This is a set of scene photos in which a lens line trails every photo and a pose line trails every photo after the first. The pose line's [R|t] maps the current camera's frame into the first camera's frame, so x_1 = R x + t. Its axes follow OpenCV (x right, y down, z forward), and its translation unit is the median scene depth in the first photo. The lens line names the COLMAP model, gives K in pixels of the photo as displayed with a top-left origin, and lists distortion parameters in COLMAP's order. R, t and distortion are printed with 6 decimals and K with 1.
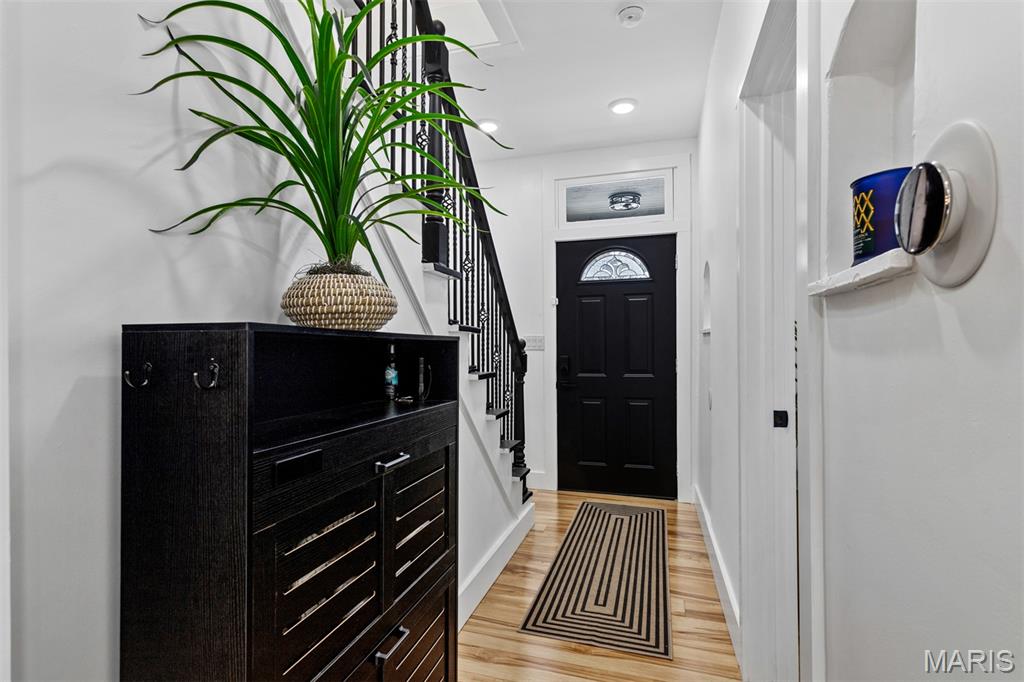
lens RADIAL K [[497.7, 0, 493.0], [0, 497.7, 349.6], [0, 0, 1]] dist [-0.000151, 0.000209]
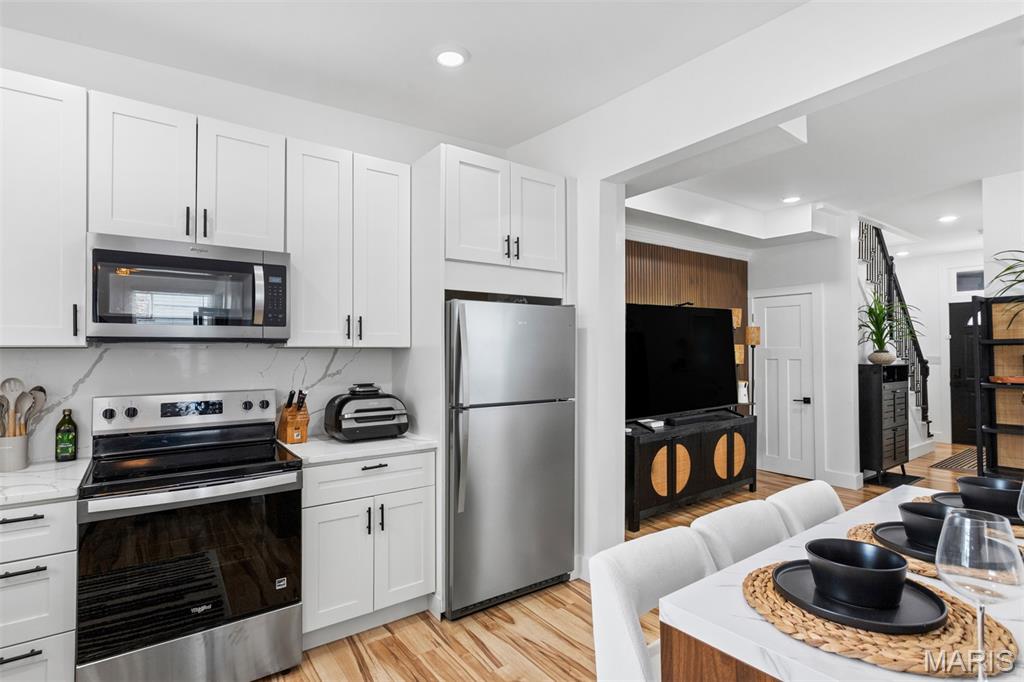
lens RADIAL K [[495.3, 0, 501.9], [0, 495.3, 343.2], [0, 0, 1]] dist [-0.002081, 0.000546]
pose [[0.807911, -0.008444, -0.589243, -0.156821], [-0.001332, 0.999869, -0.016155, -0.054283], [0.589302, 0.013837, 0.807794, -1.733696]]
